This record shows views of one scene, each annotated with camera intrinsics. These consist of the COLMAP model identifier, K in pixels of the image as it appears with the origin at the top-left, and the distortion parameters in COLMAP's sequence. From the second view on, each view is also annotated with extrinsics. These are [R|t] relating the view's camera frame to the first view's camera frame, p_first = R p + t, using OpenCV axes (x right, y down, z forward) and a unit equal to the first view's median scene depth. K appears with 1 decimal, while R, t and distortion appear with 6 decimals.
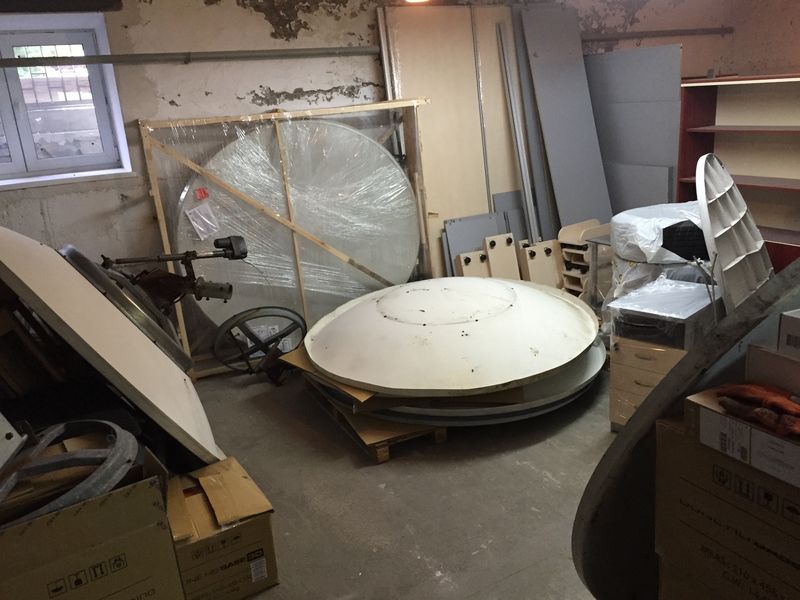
lens RADIAL K [[677.2, 0, 402.9], [0, 677.2, 300.1], [0, 0, 1]] dist [0.046959, -0.071704]
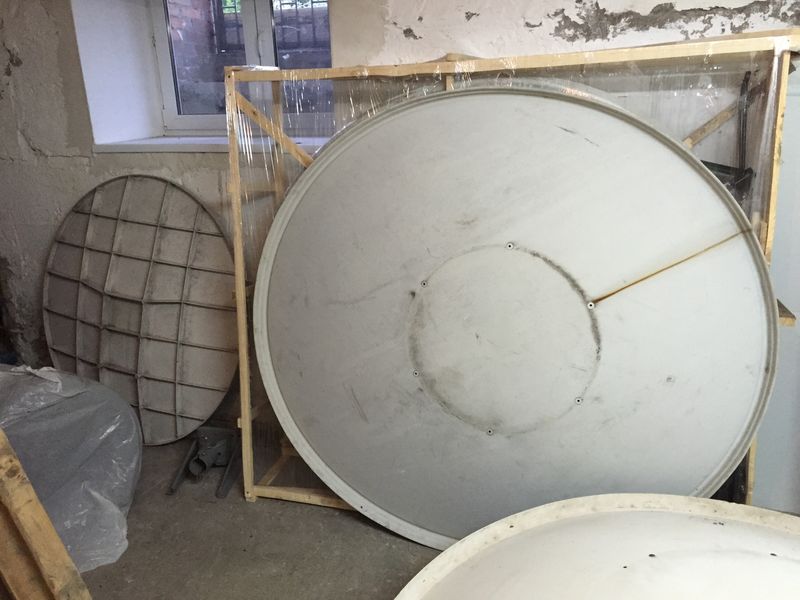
lens RADIAL K [[677.2, 0, 397.1], [0, 677.2, 299.1], [0, 0, 1]] dist [0.046959, -0.071704]
pose [[0.670056, 0.272910, -0.690322, 0.099053], [-0.231150, 0.960438, 0.155333, -0.147462], [0.705404, 0.055486, 0.706631, 0.550622]]
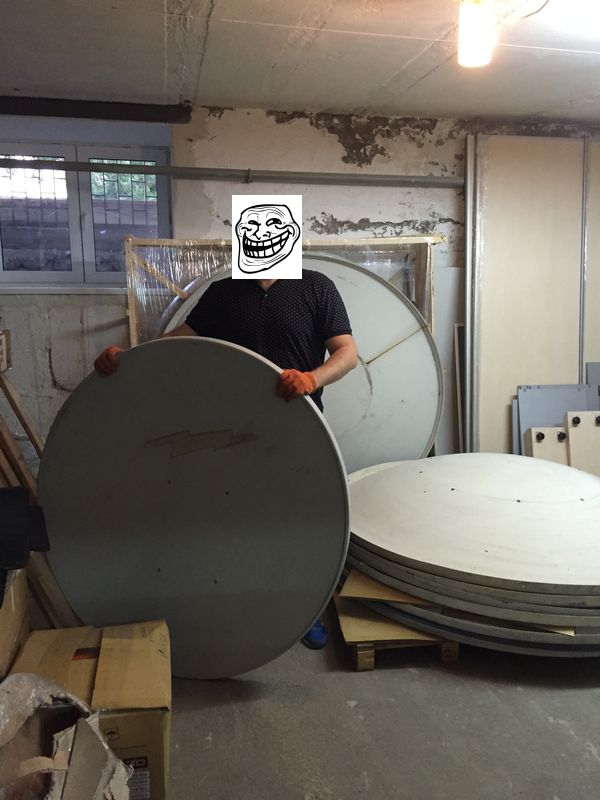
lens RADIAL K [[677.2, 0, 300.3], [0, 677.2, 401.5], [0, 0, 1]] dist [0.046959, -0.071704]
pose [[0.948301, 0.130816, -0.289158, 0.056410], [-0.159443, 0.984148, -0.077664, 0.009448], [0.274415, 0.119753, 0.954126, 0.148656]]
